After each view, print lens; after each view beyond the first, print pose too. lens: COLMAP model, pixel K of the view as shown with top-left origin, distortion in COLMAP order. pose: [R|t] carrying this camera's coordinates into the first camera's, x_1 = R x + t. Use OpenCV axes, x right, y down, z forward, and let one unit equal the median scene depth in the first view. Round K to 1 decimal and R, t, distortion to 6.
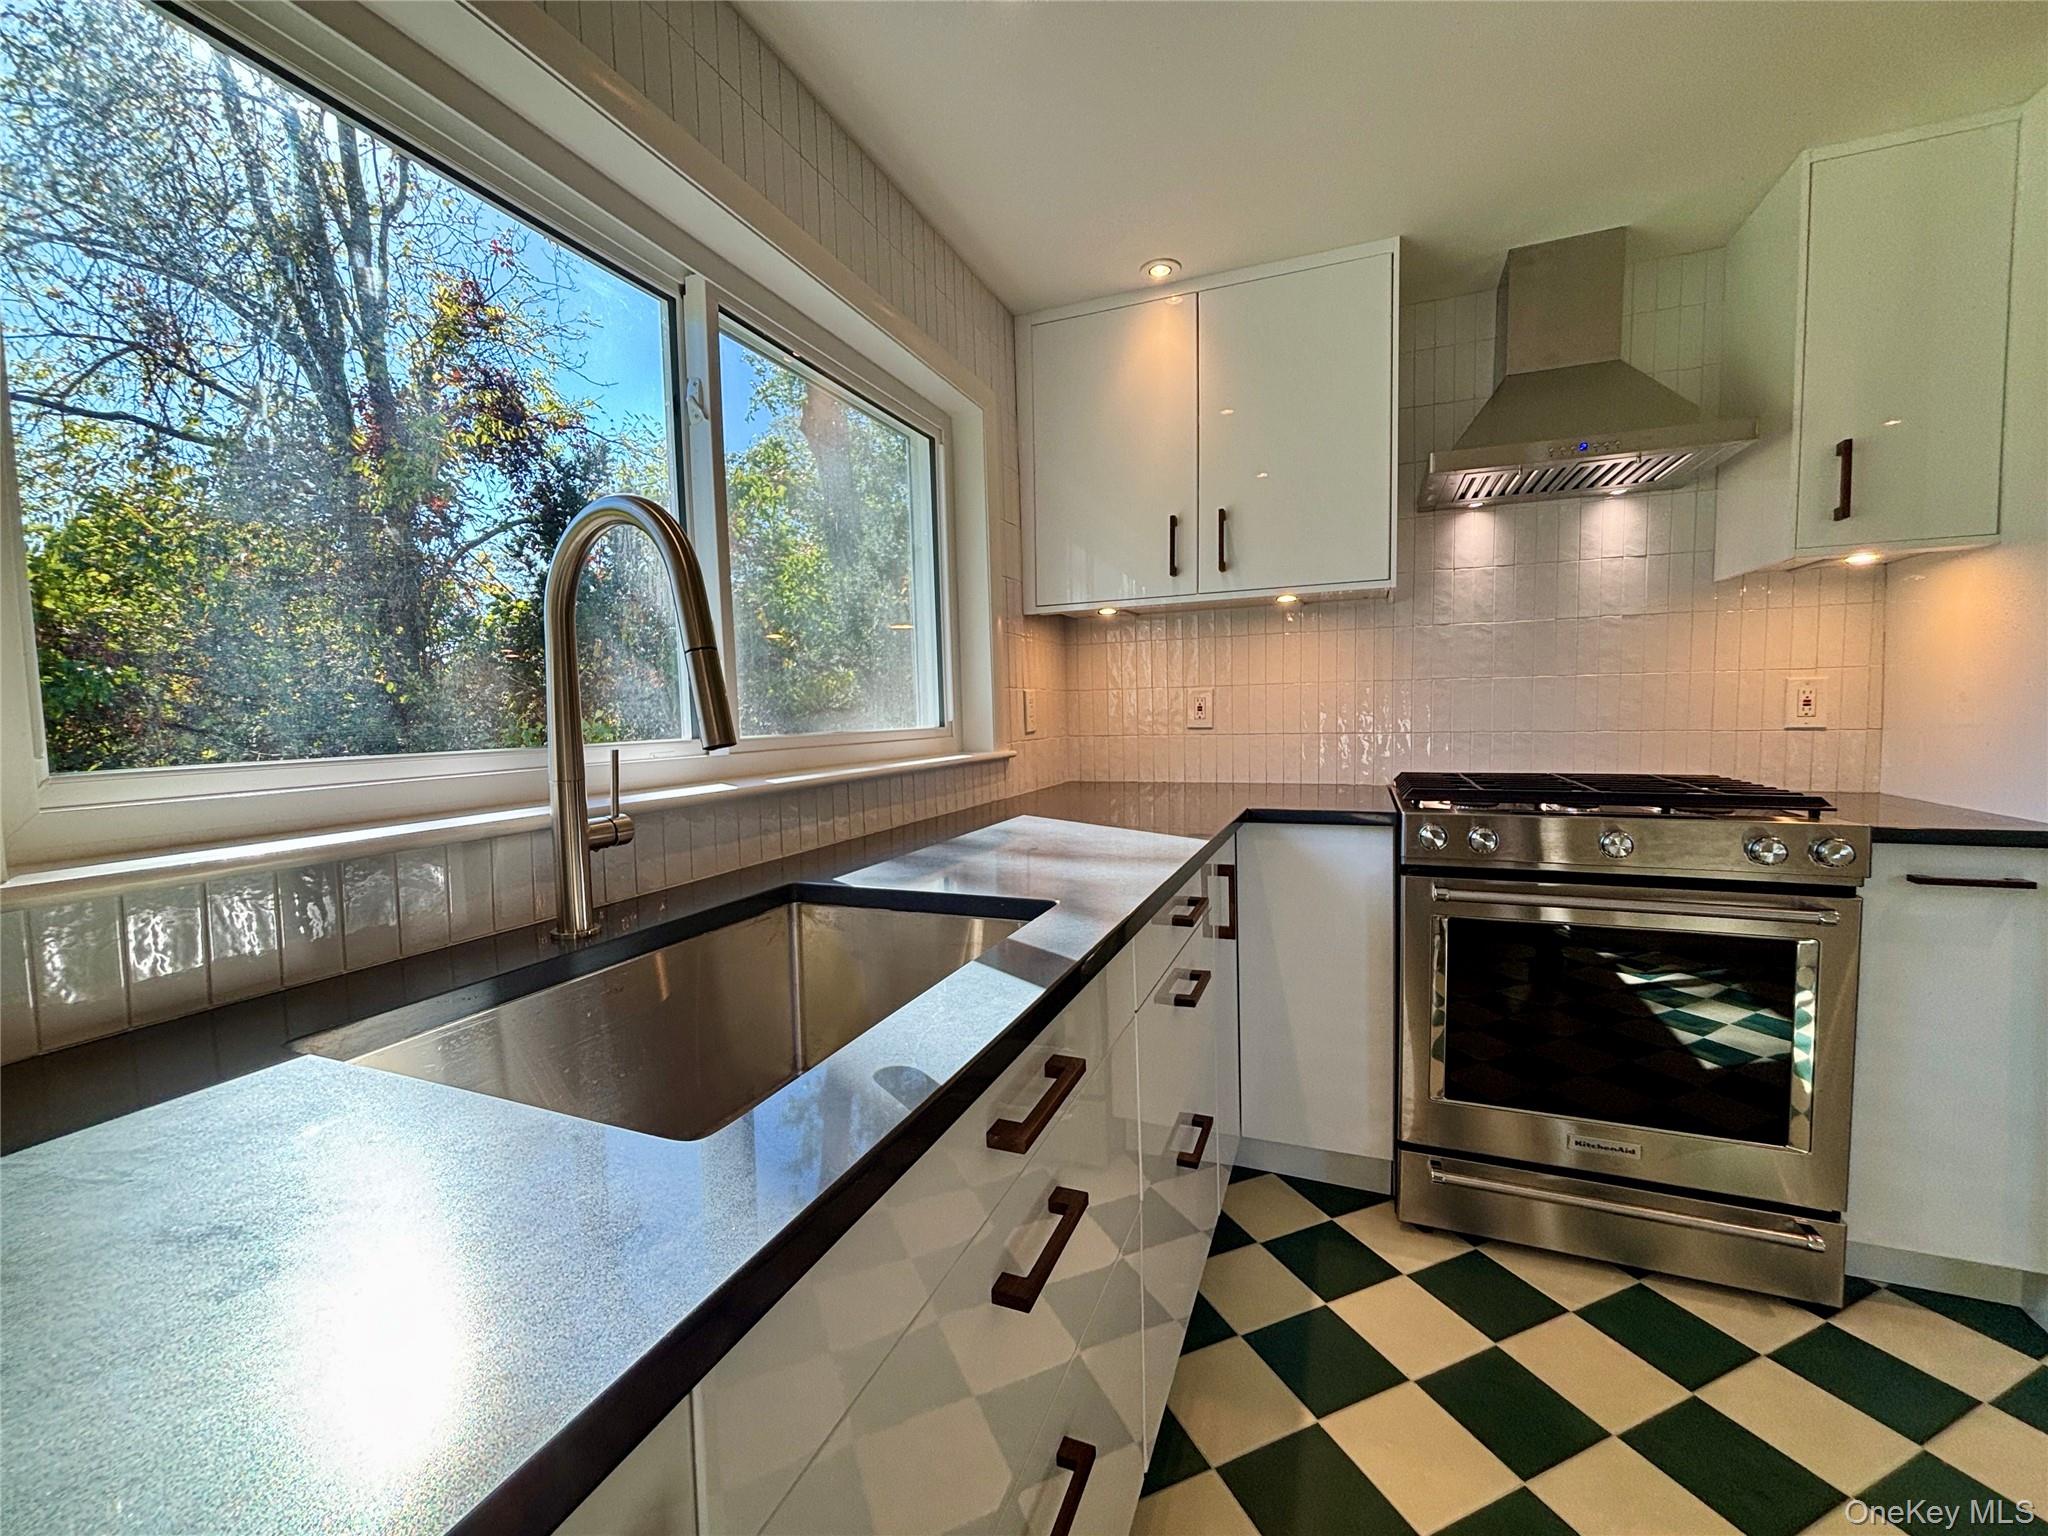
lens RADIAL K [[825.7, 0, 1022.5], [0, 825.7, 767.4], [0, 0, 1]] dist [-0.000060, 0.000651]
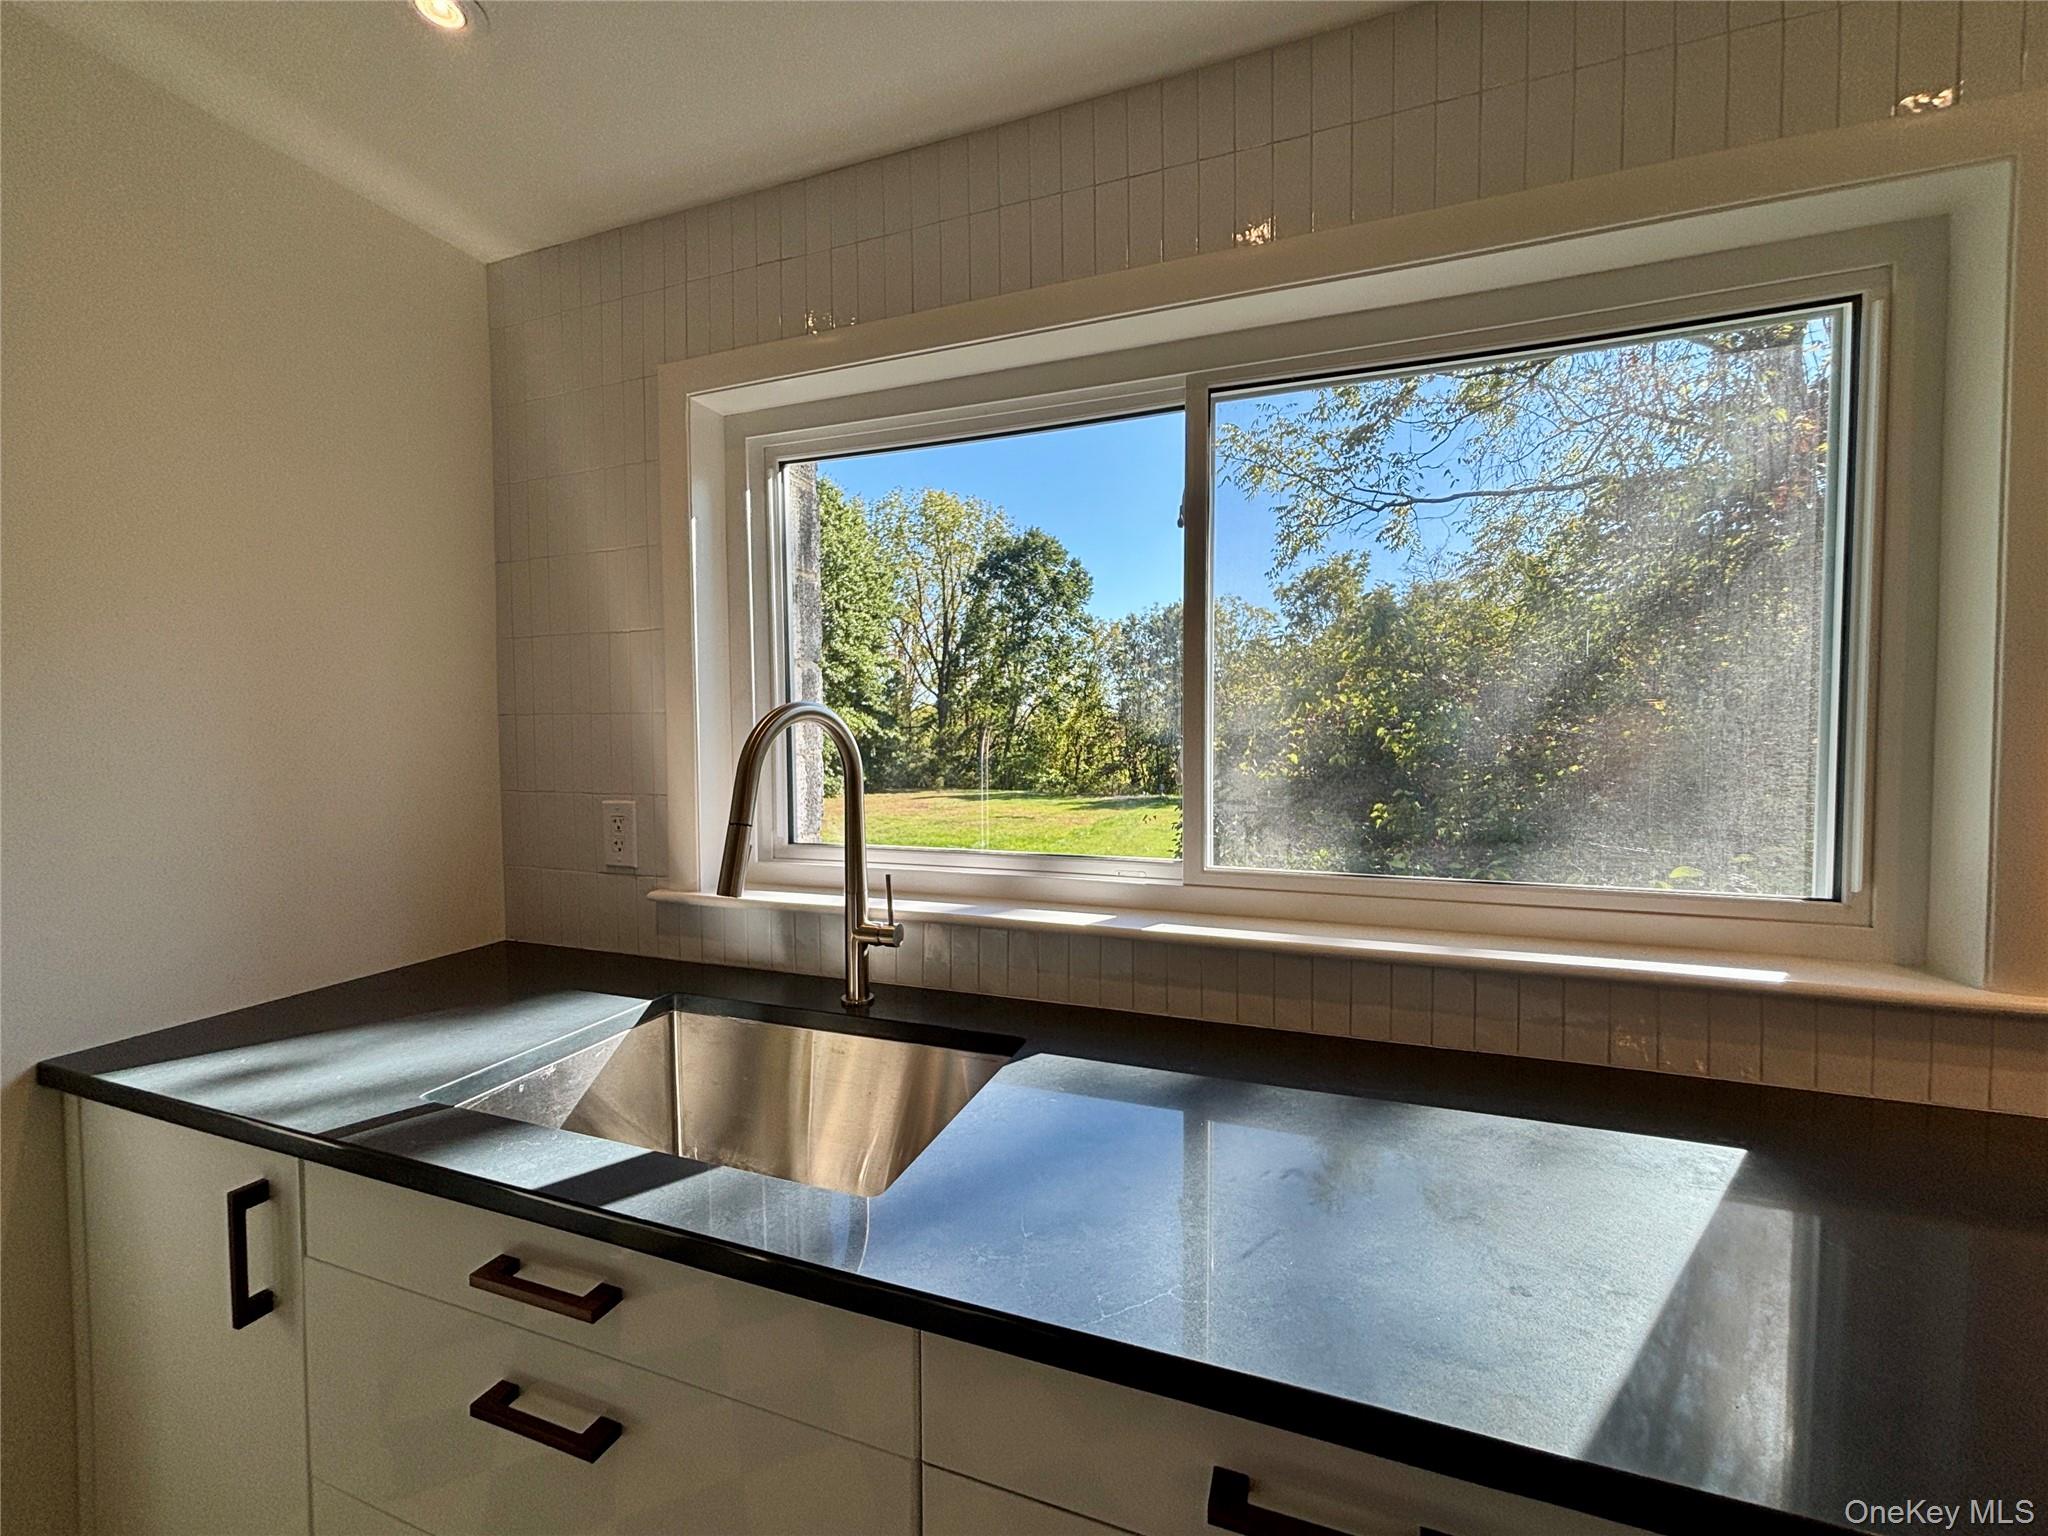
lens RADIAL K [[825.7, 0, 1016.4], [0, 825.7, 765.2], [0, 0, 1]] dist [-0.000060, 0.000651]
pose [[0.034854, 0.060287, -0.997572, 0.383245], [-0.064490, 0.996234, 0.057953, -0.133166], [0.997309, 0.062314, 0.038611, 0.546669]]
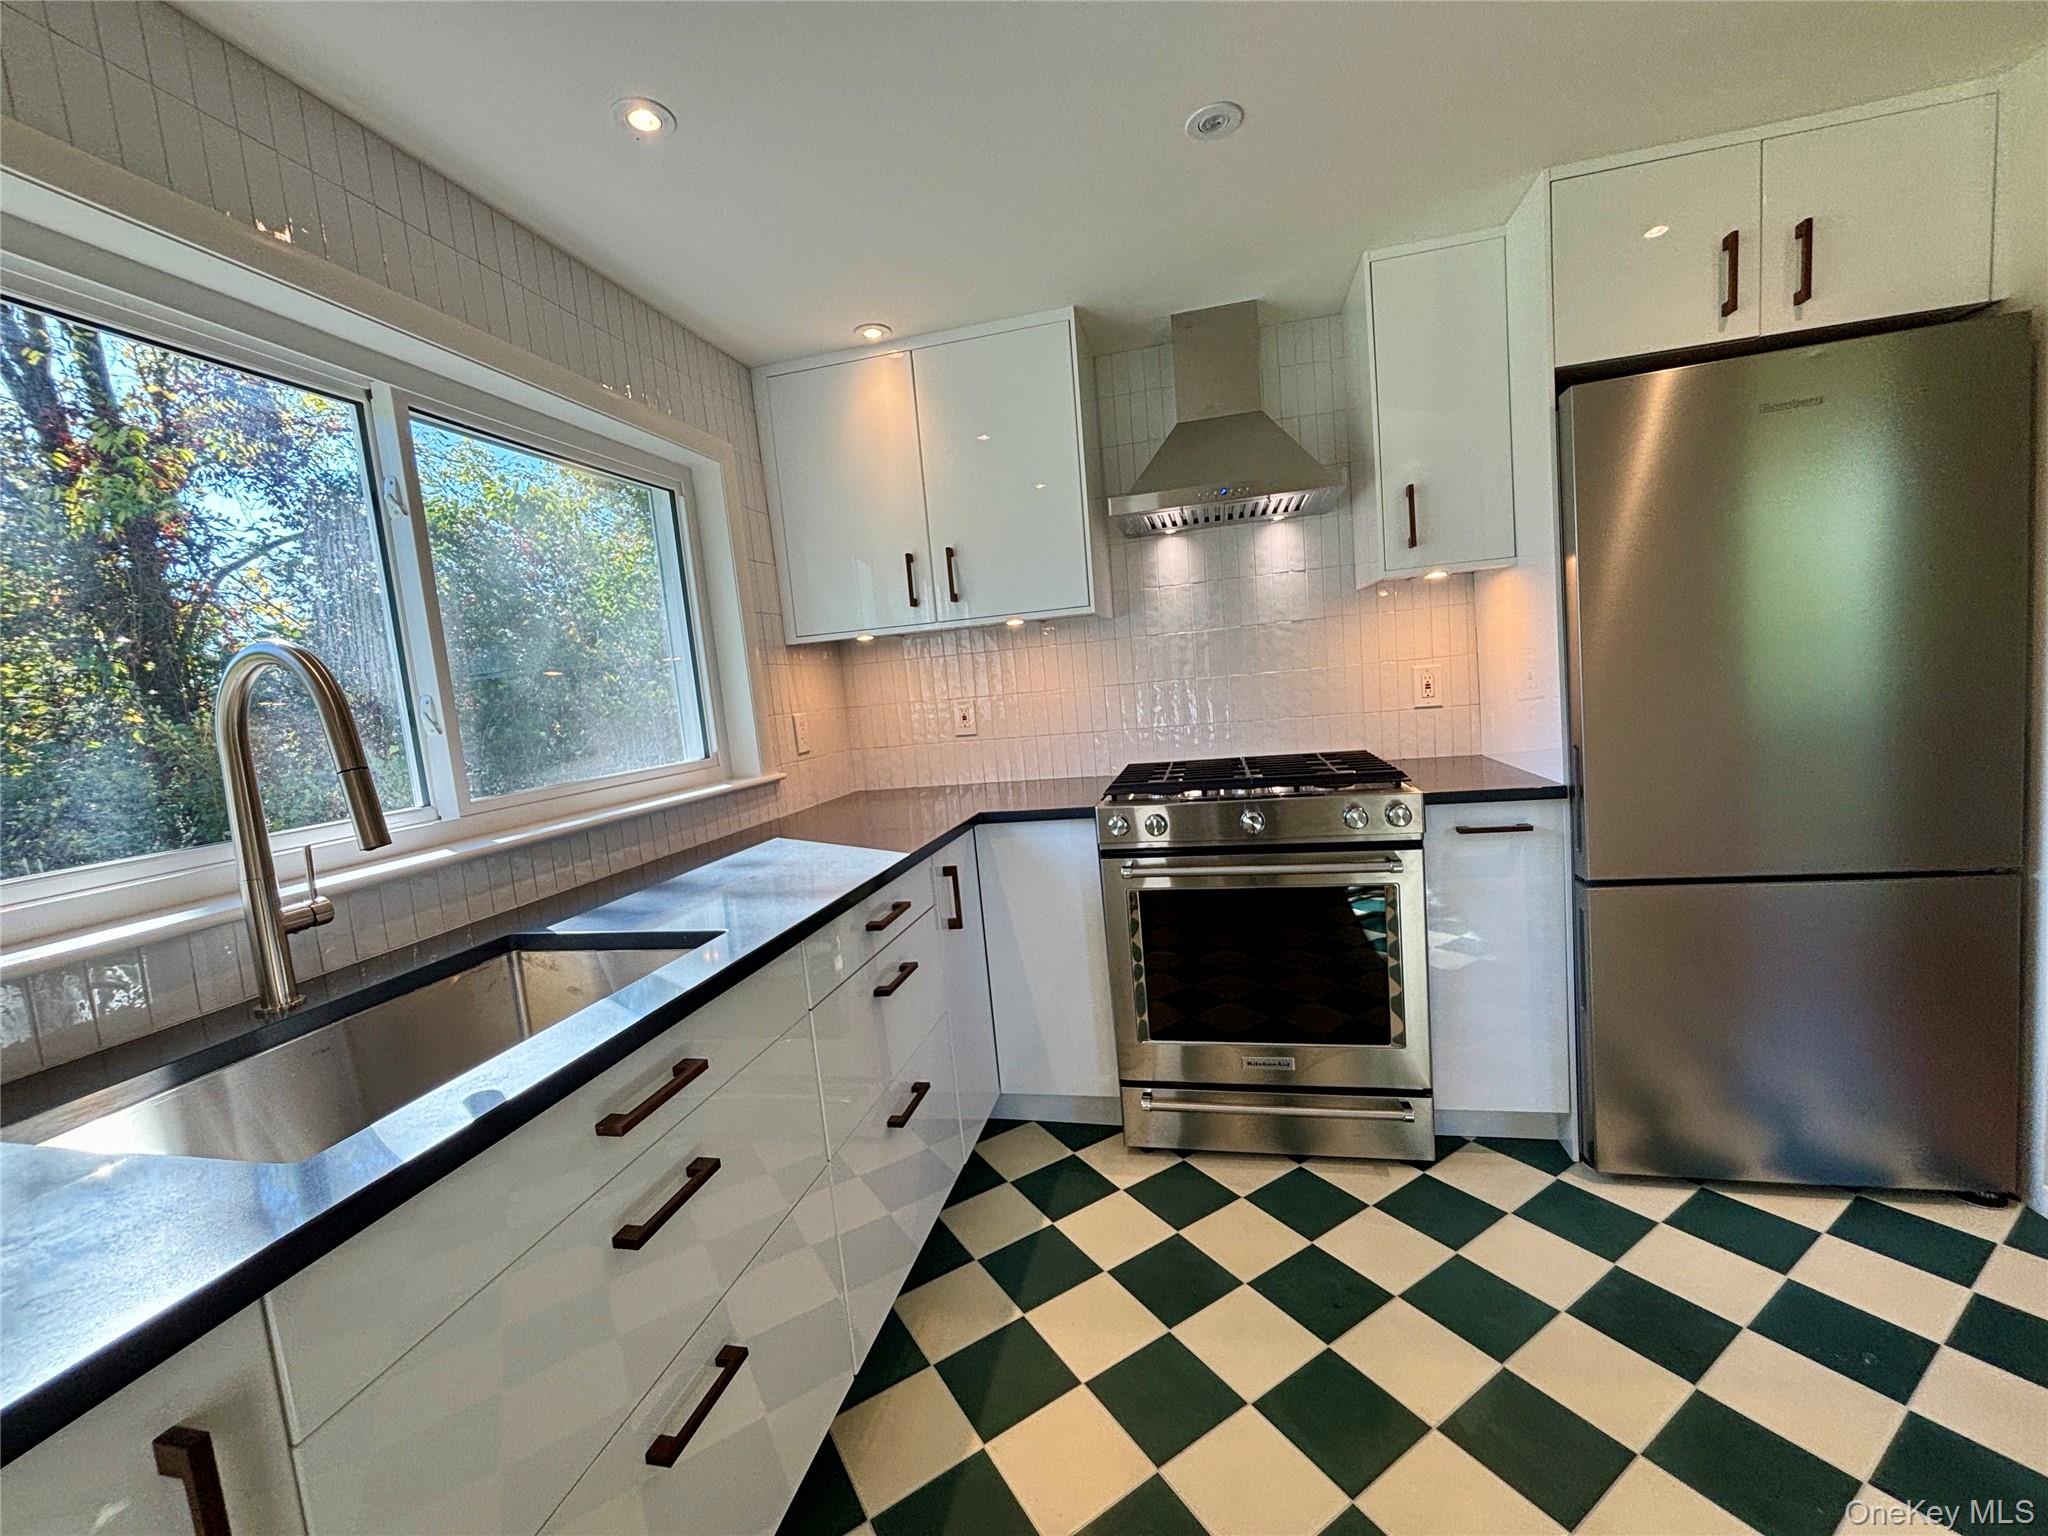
lens RADIAL K [[825.7, 0, 1021.5], [0, 825.7, 766.6], [0, 0, 1]] dist [-0.000060, 0.000651]
pose [[0.985944, -0.080909, 0.146178, 0.159491], [0.077436, 0.996566, 0.029308, -0.041518], [-0.148048, -0.017576, 0.988824, -0.137503]]
